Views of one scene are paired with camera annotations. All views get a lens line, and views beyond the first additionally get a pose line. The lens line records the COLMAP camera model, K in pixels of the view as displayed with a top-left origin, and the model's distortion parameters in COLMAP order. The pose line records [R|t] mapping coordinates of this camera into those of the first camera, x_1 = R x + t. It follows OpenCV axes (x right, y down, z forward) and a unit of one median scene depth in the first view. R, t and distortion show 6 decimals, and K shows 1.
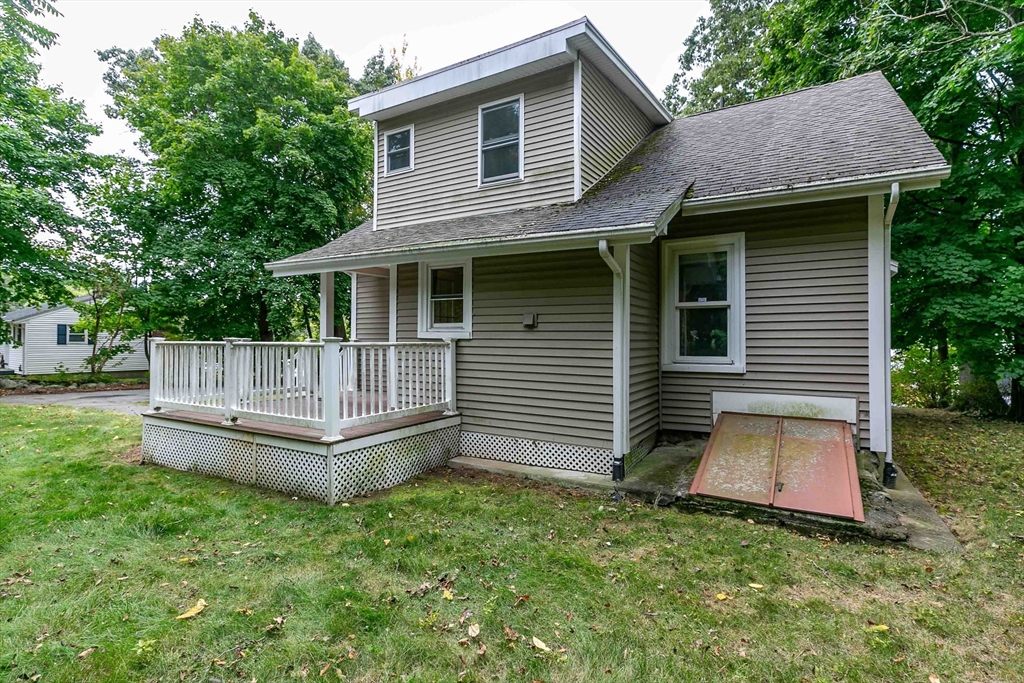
lens RADIAL K [[496.9, 0, 510.0], [0, 496.9, 339.2], [0, 0, 1]] dist [0.005007, 0.000423]
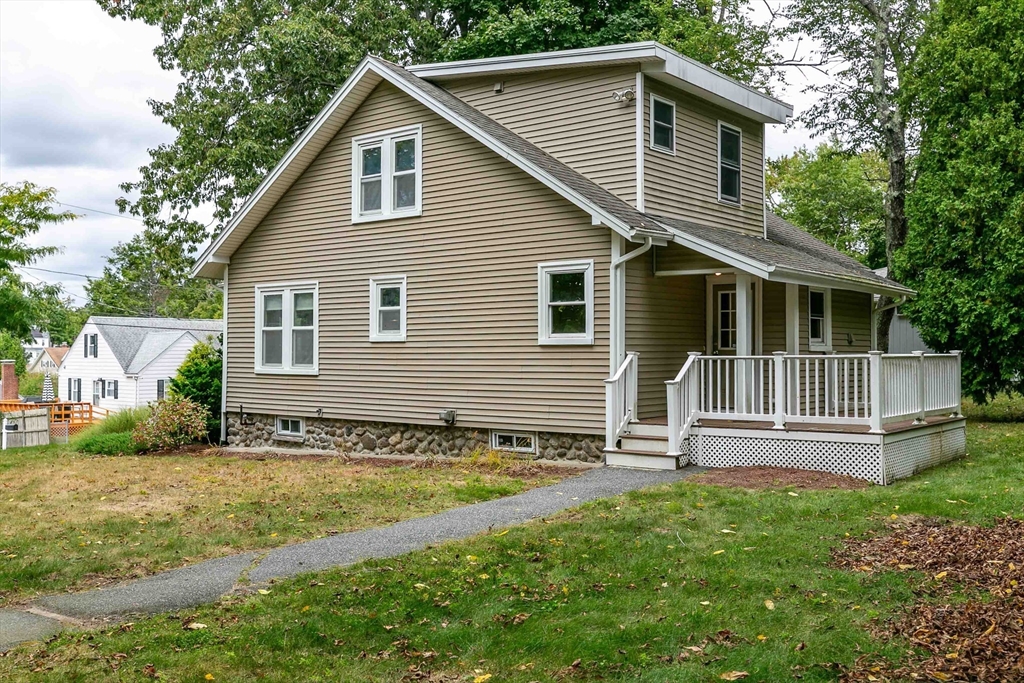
lens RADIAL K [[987.3, 0, 509.6], [0, 987.3, 341.3], [0, 0, 1]] dist [0.014778, 0.000000]
pose [[0.150685, 0.009043, 0.988541, -2.659092], [0.000564, 0.999957, -0.009233, -0.003143], [-0.988582, 0.001948, 0.150673, 1.413214]]
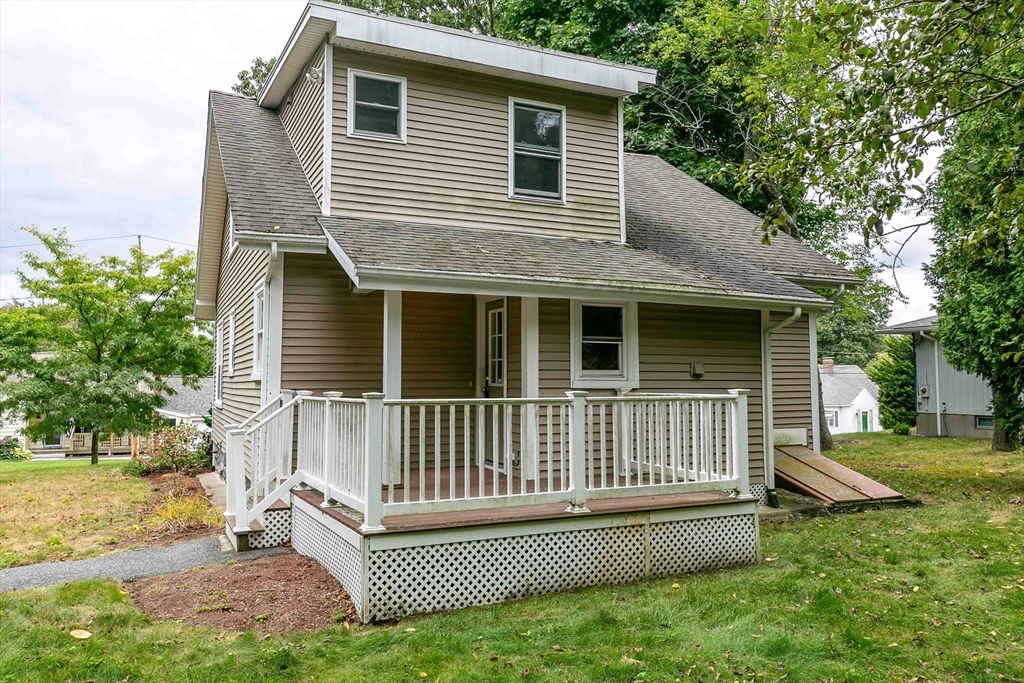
lens RADIAL K [[770.8, 0, 515.4], [0, 770.8, 339.4], [0, 0, 1]] dist [0.001927, 0.000402]
pose [[0.558720, 0.041237, 0.828330, -1.354240], [0.003111, 0.998652, -0.051815, -0.017604], [-0.829350, 0.031527, 0.557839, 0.393572]]
